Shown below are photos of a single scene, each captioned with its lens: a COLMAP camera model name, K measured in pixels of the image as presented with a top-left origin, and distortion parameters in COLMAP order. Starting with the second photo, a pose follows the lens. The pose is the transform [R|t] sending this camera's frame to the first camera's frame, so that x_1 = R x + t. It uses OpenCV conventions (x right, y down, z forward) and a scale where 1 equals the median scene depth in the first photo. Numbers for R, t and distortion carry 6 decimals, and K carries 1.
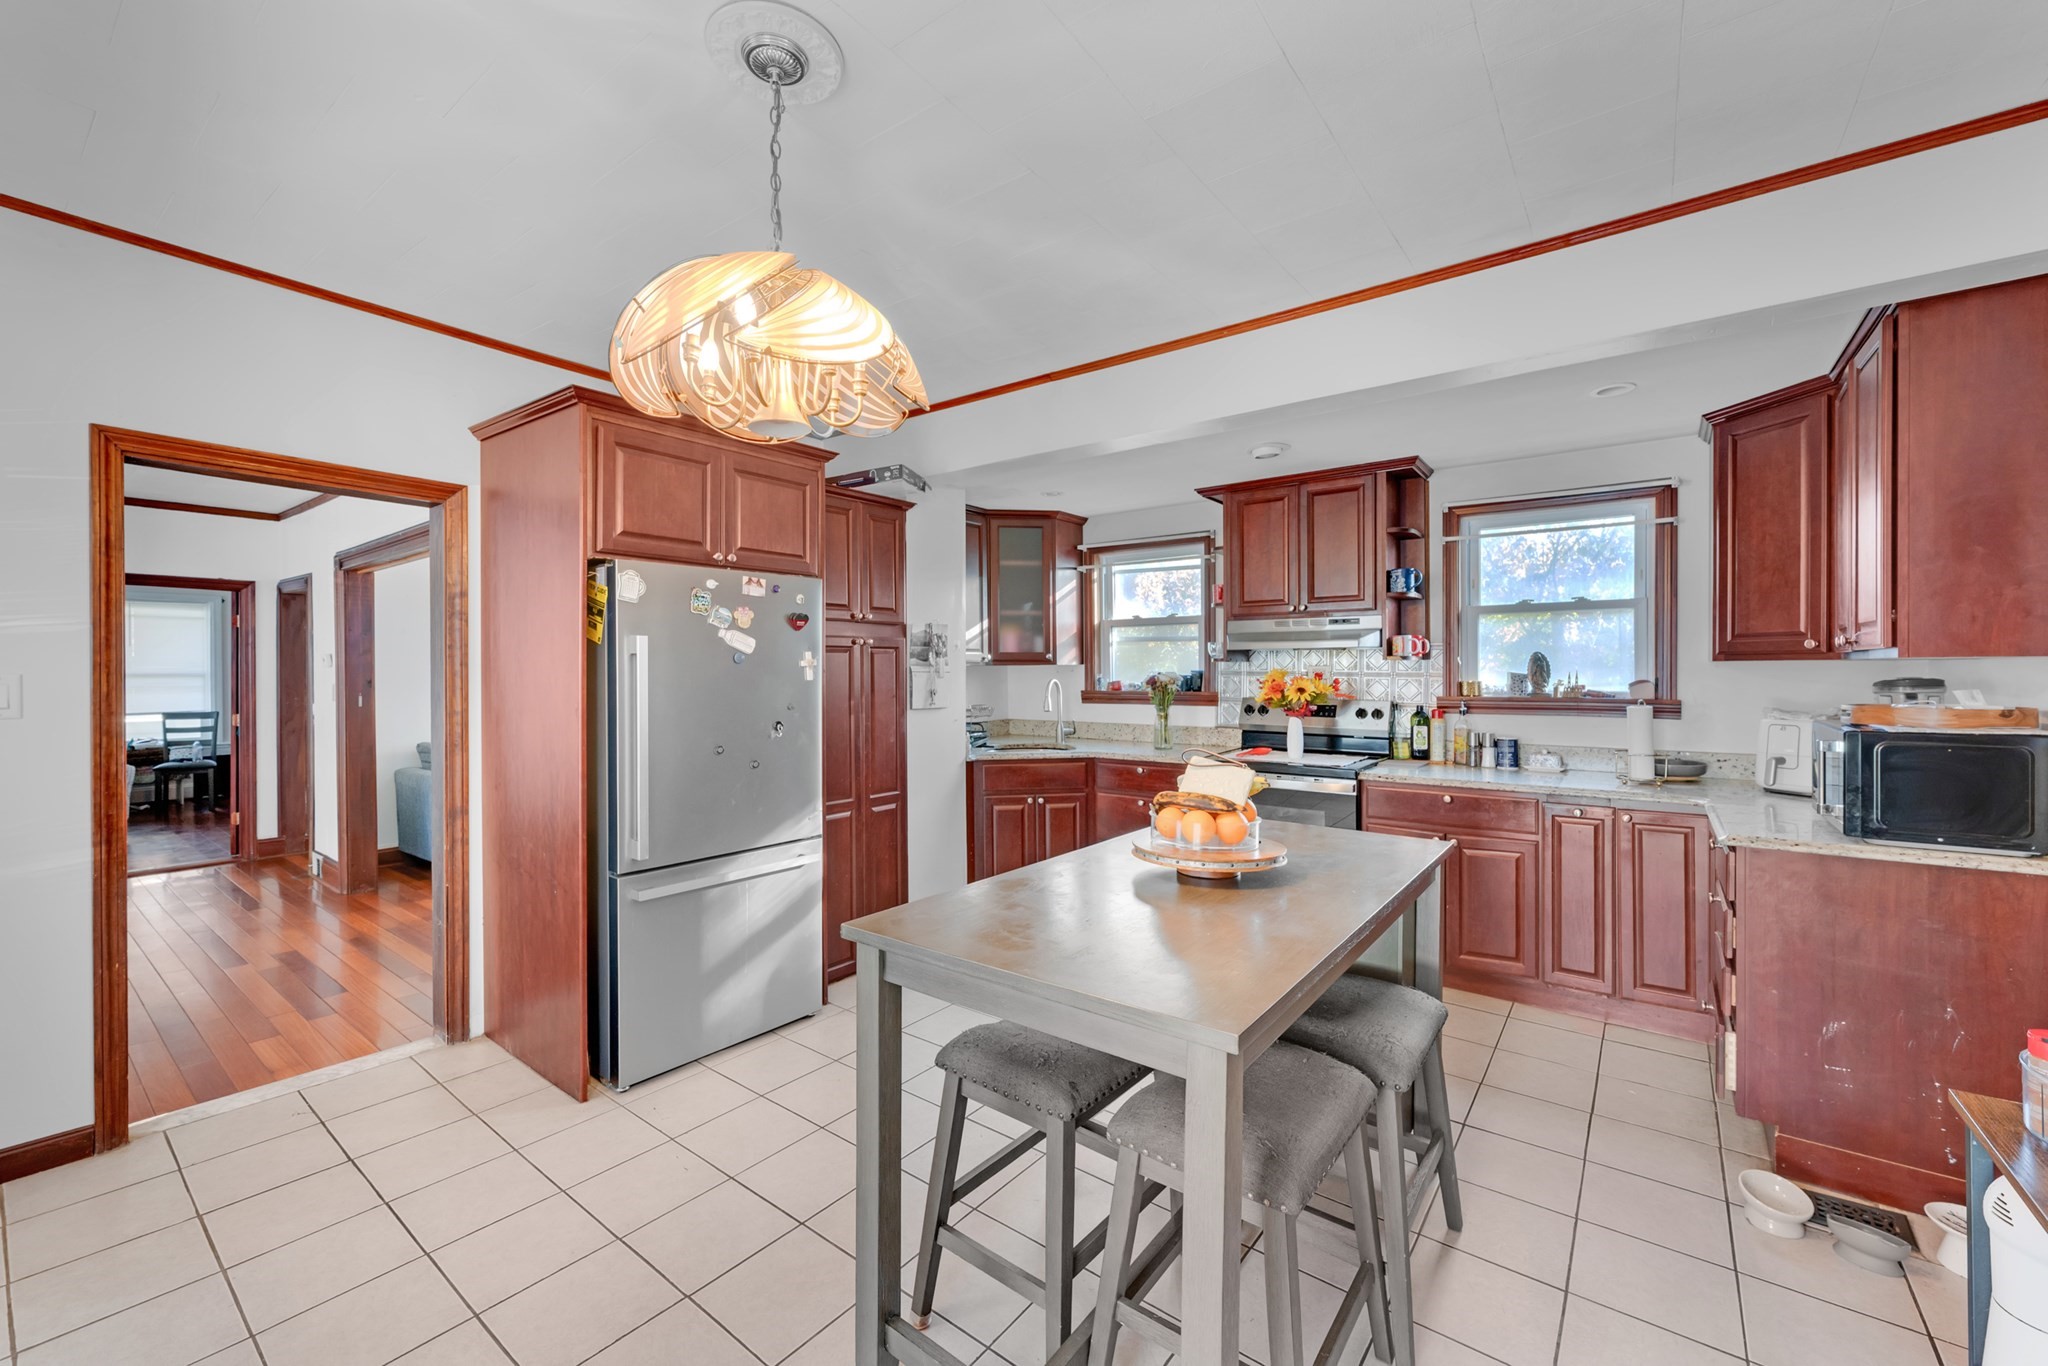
lens RADIAL K [[828.0, 0, 1037.9], [0, 828.0, 677.3], [0, 0, 1]] dist [0.000354, 0.000091]
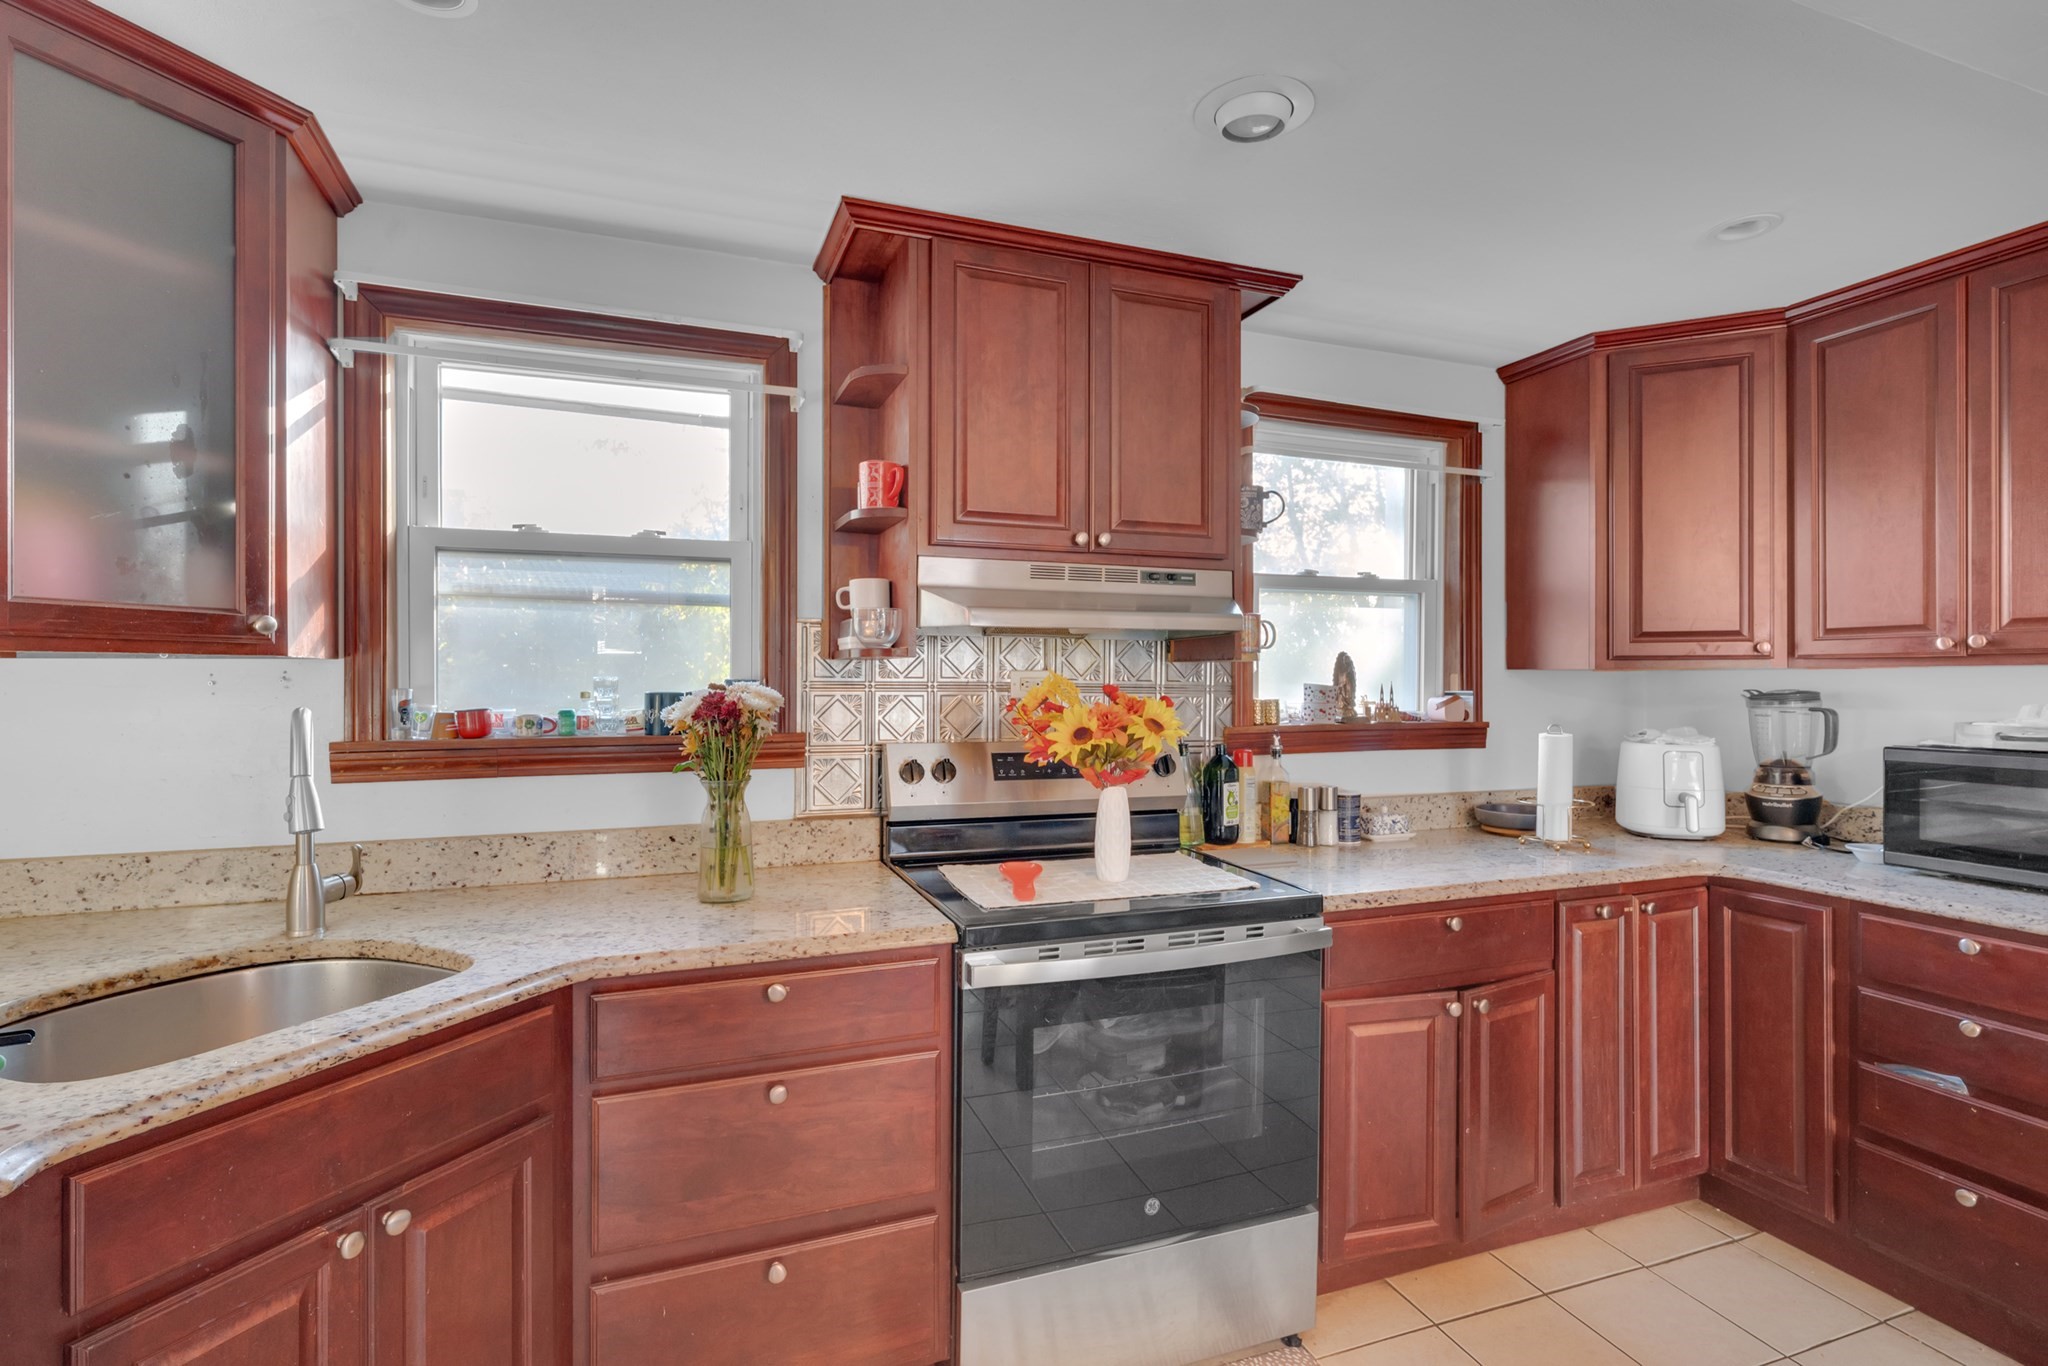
lens RADIAL K [[999.5, 0, 1103.0], [0, 999.5, 675.7], [0, 0, 1]] dist [-0.002251, -0.000187]
pose [[0.534059, 0.007894, 0.845410, -0.135514], [0.005426, 0.999904, -0.012765, -0.003358], [-0.845430, 0.011404, 0.533965, 0.700946]]
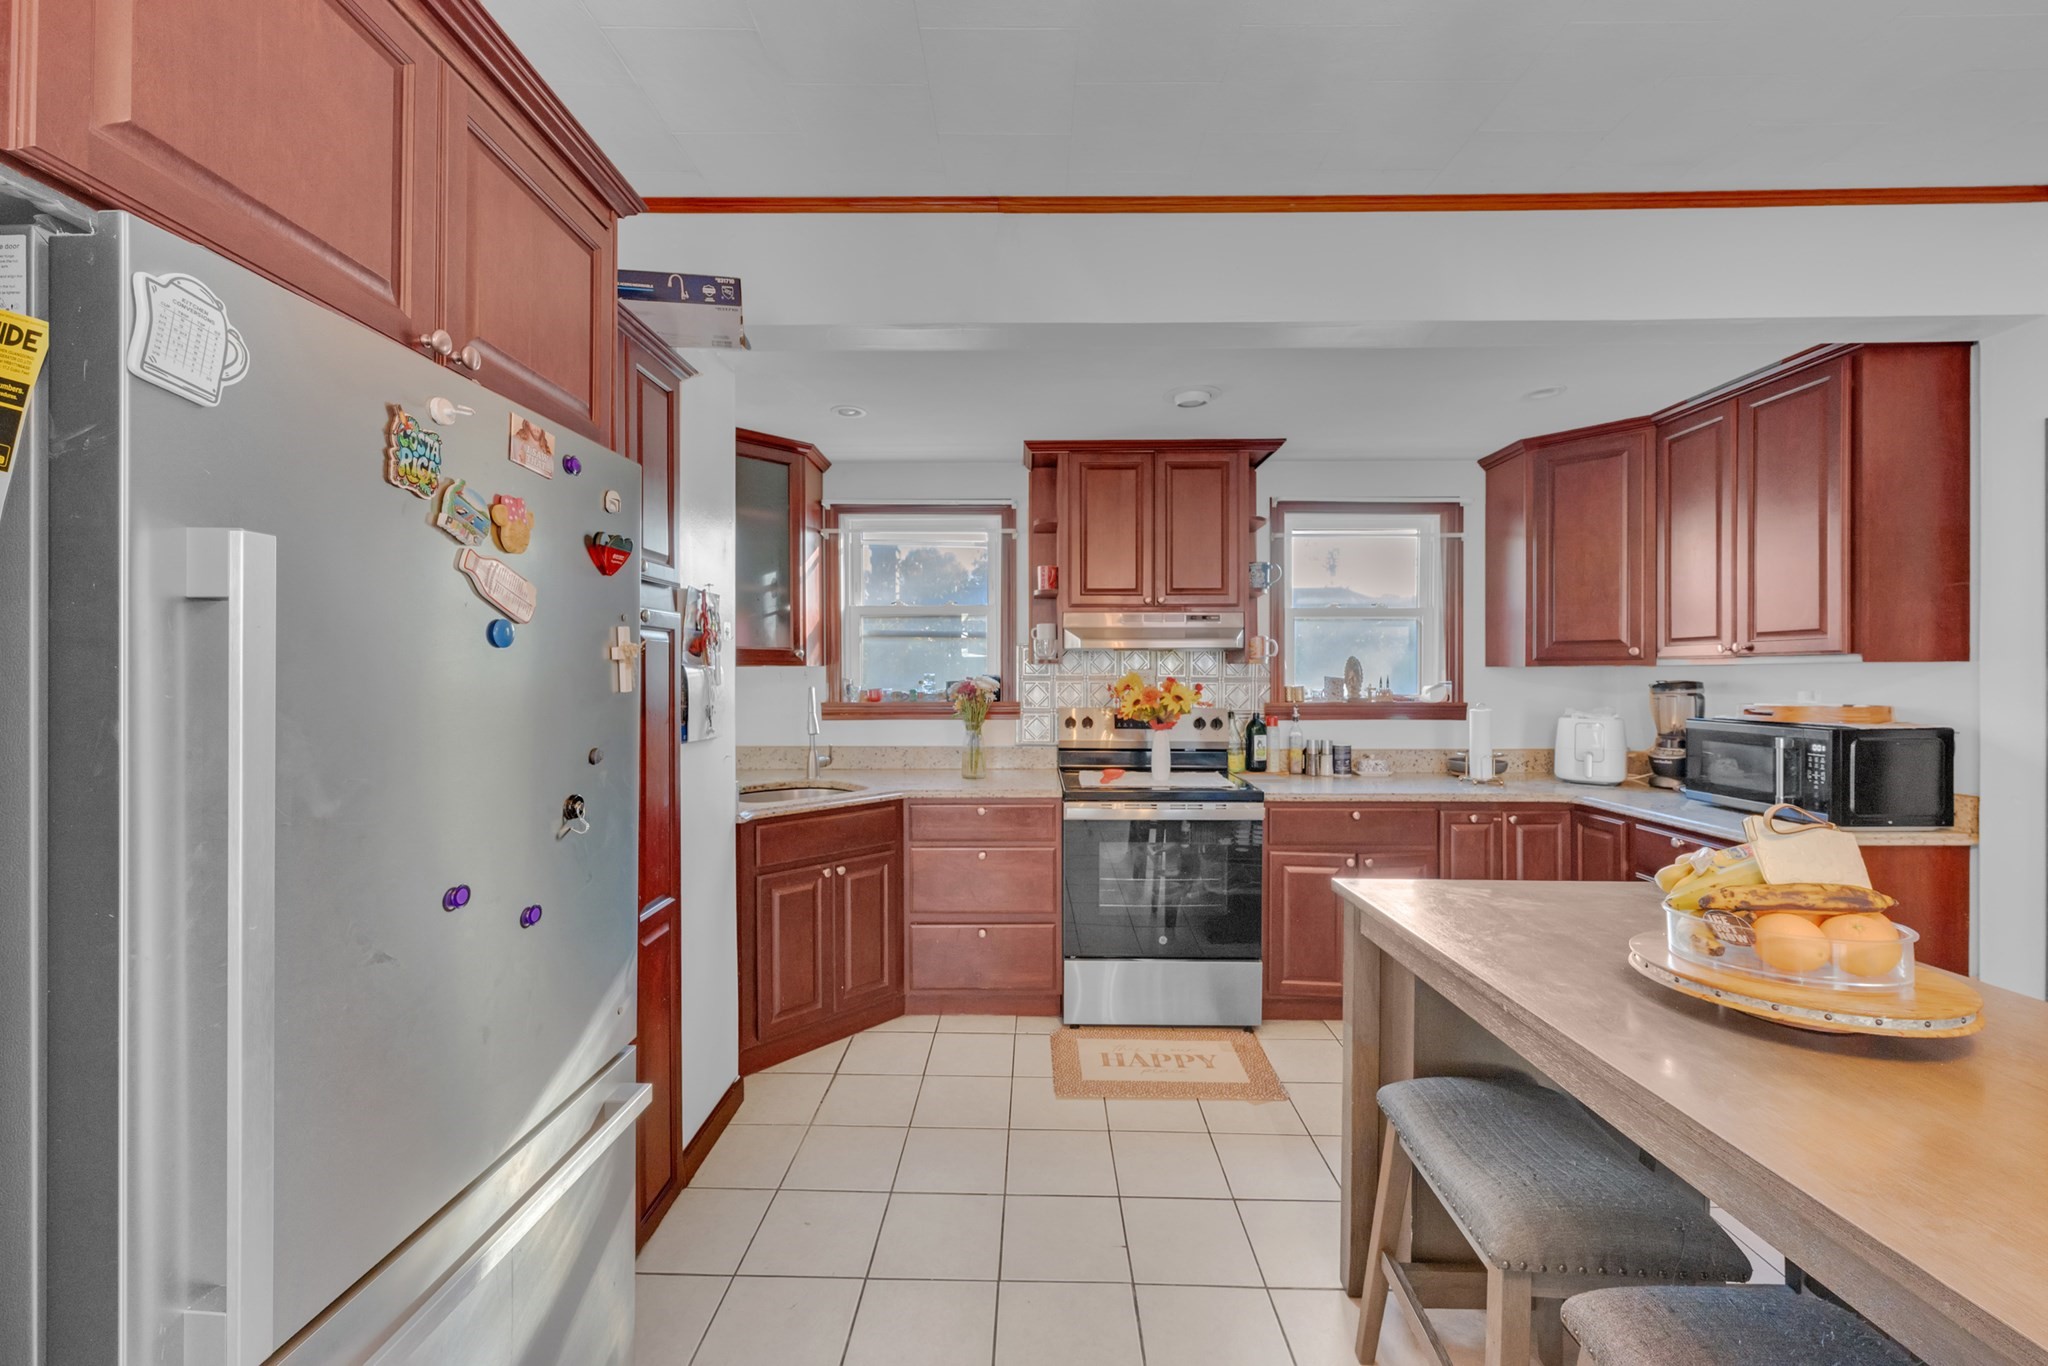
lens RADIAL K [[828.0, 0, 1057.6], [0, 828.0, 676.6], [0, 0, 1]] dist [0.000354, 0.000091]
pose [[0.810972, 0.001202, 0.585084, -0.252046], [0.004071, 0.999962, -0.007696, -0.000107], [-0.585071, 0.008623, 0.810936, 0.375566]]
